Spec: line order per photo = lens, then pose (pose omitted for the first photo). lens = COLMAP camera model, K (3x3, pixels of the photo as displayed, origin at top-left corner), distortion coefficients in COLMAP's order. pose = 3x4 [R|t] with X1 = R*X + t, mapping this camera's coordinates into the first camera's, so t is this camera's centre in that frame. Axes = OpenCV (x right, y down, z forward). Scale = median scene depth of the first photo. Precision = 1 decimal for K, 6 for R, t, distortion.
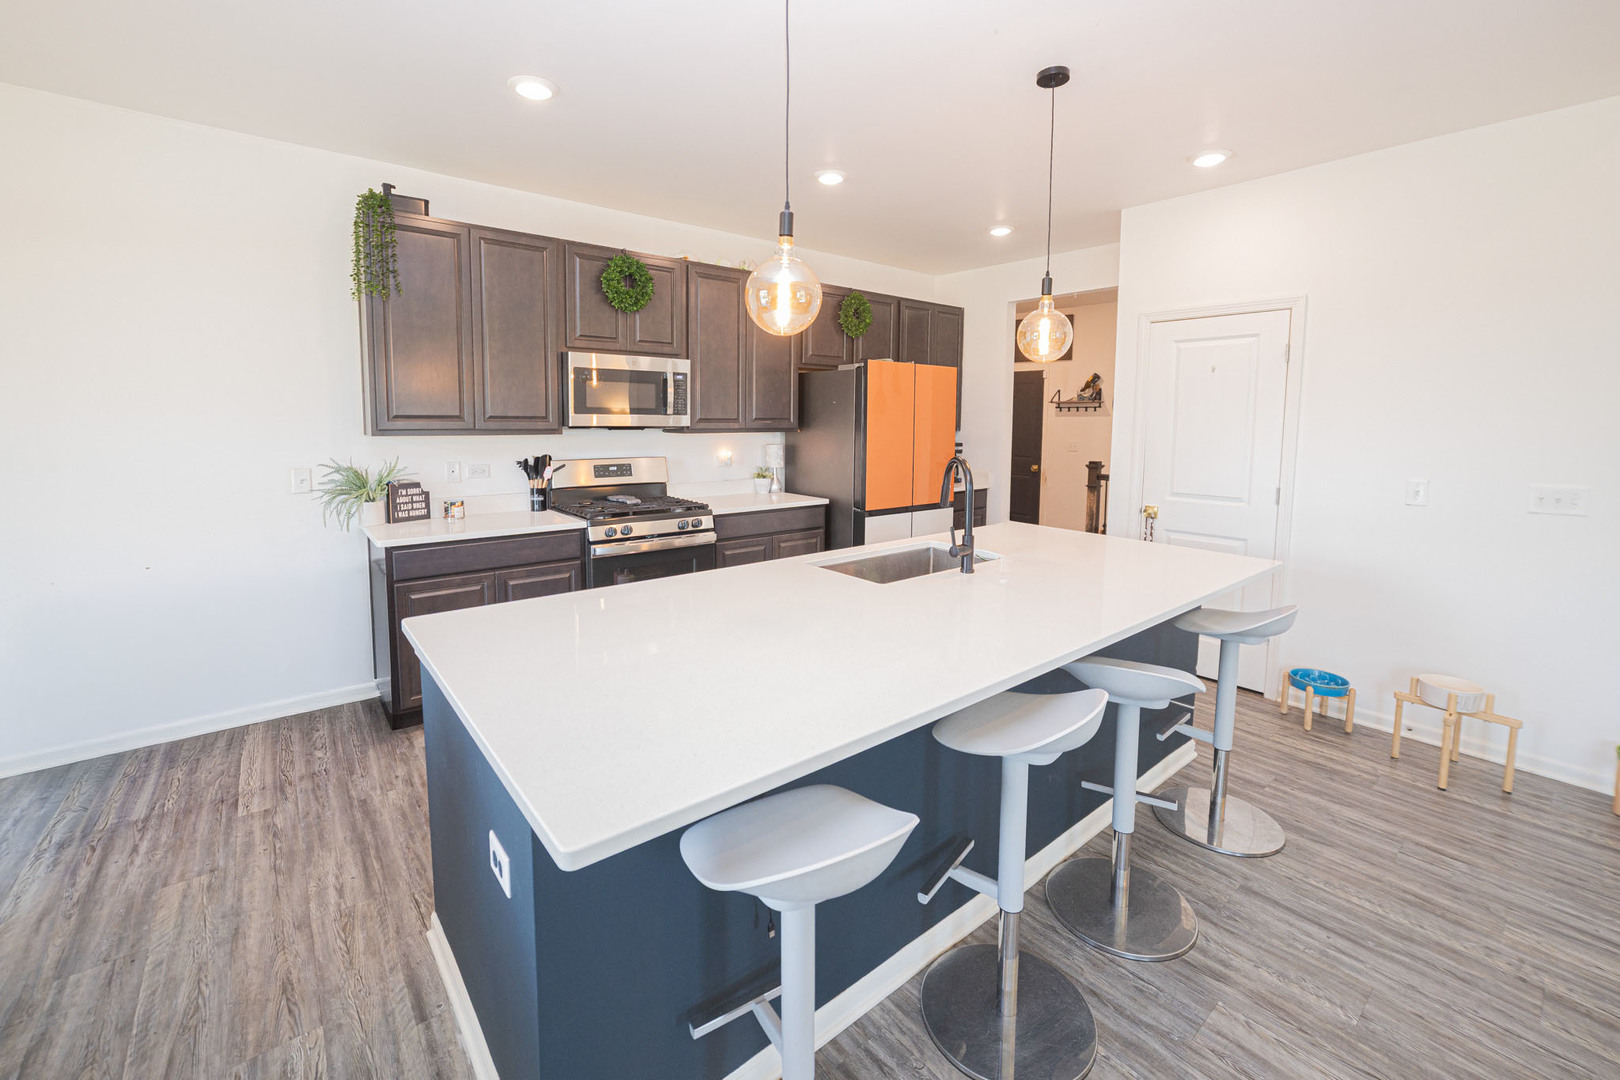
lens RADIAL K [[675.6, 0, 803.6], [0, 675.6, 480.1], [0, 0, 1]] dist [-0.022344, 0.000994]
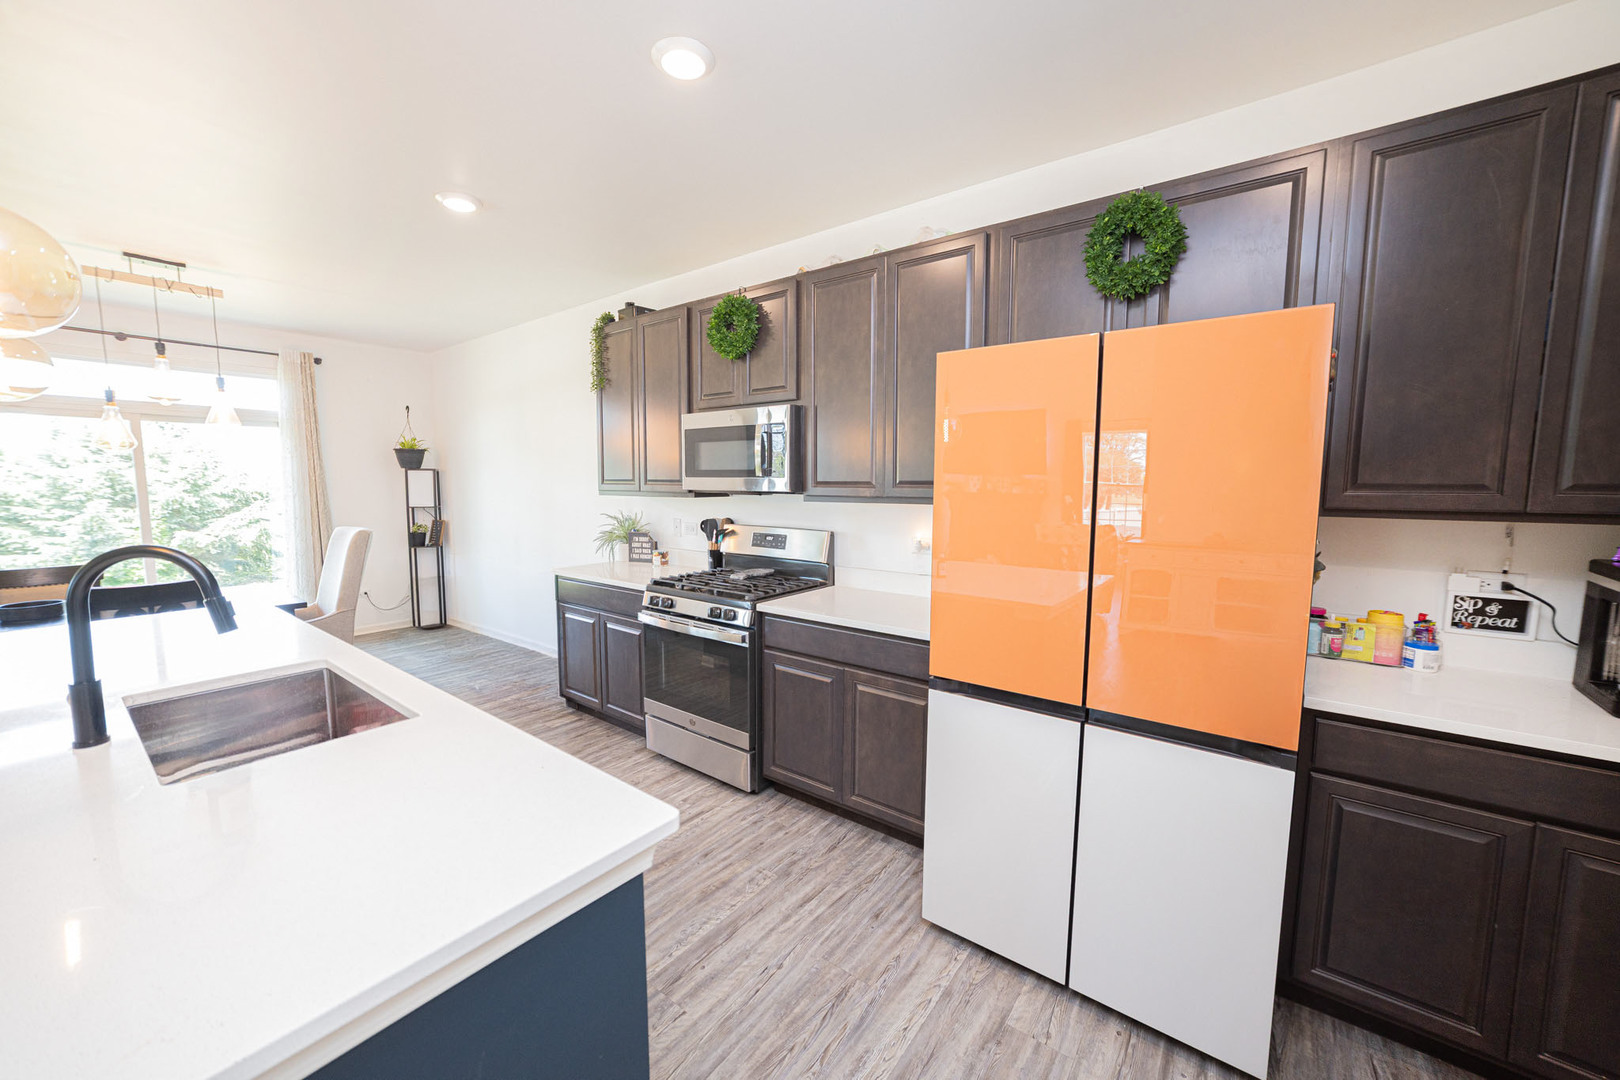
lens RADIAL K [[611.0, 0, 808.9], [0, 611.0, 538.3], [0, 0, 1]] dist [-0.030078, 0.011438]
pose [[0.230936, 0.084489, -0.969294, 0.552348], [-0.091439, 0.993698, 0.064831, -0.080607], [0.968663, 0.073660, 0.237206, 0.929724]]
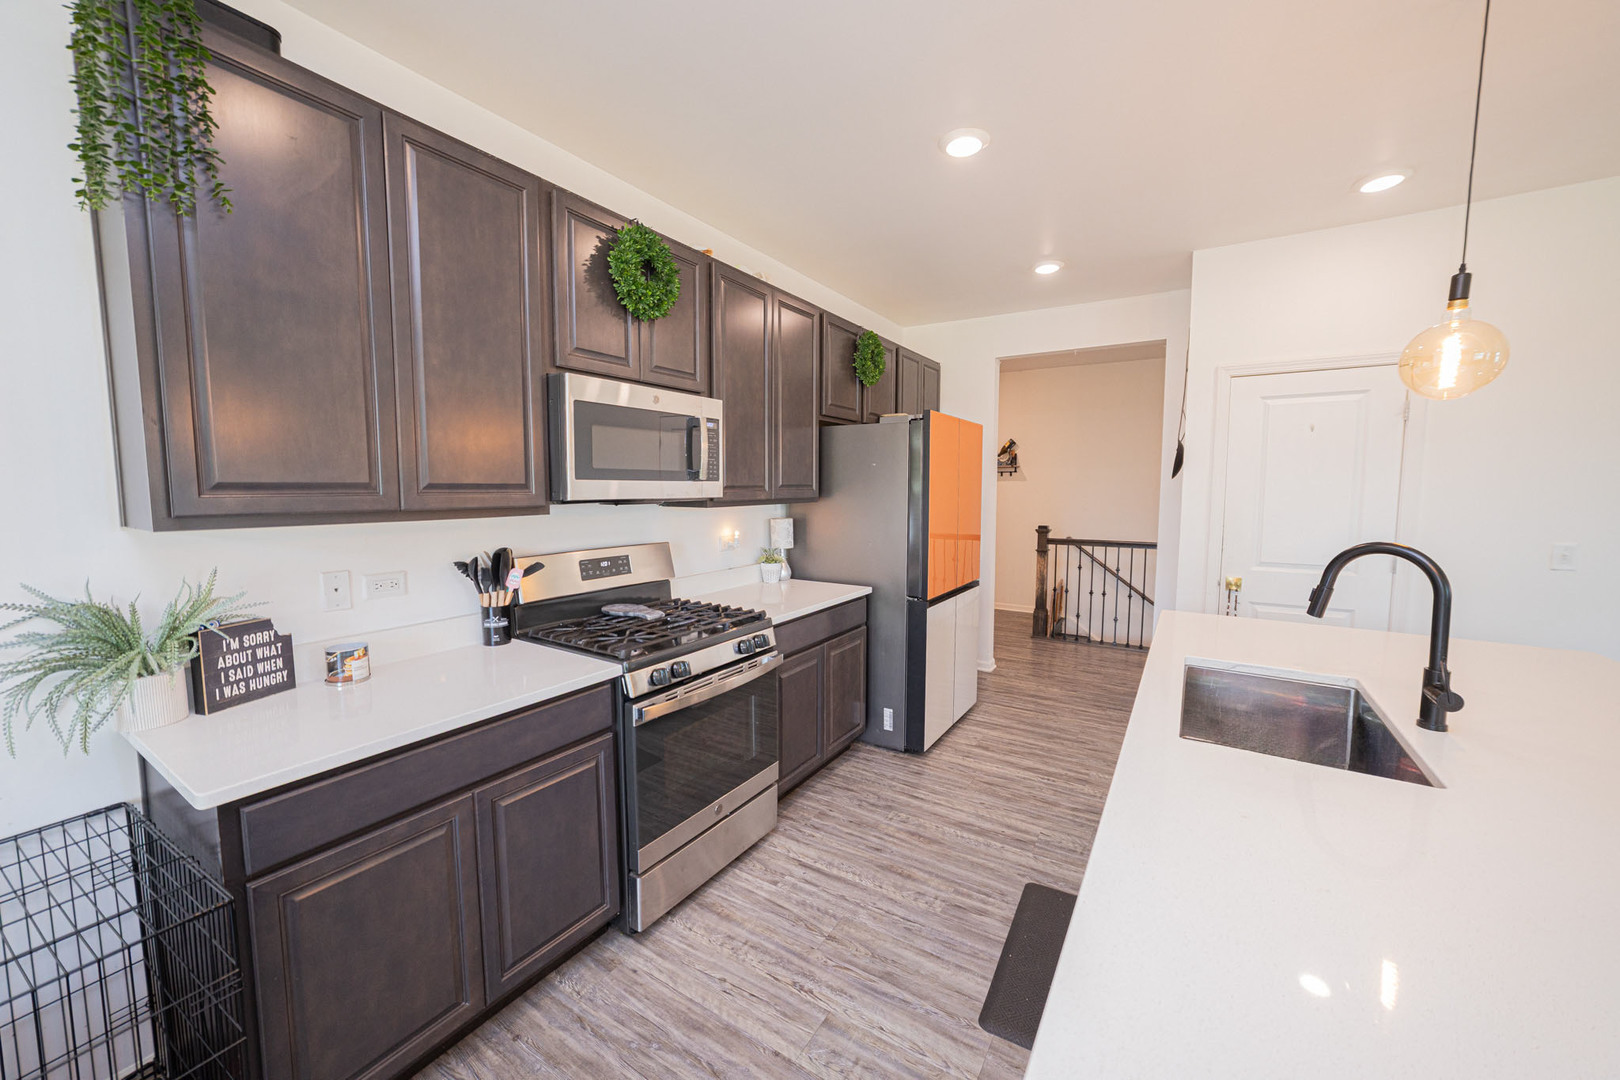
lens RADIAL K [[611.0, 0, 808.9], [0, 611.0, 538.3], [0, 0, 1]] dist [-0.030078, 0.011438]
pose [[0.950004, -0.034978, 0.310273, -0.300016], [0.036313, 0.999339, 0.001476, -0.038629], [-0.310120, 0.009865, 0.950646, 0.413182]]
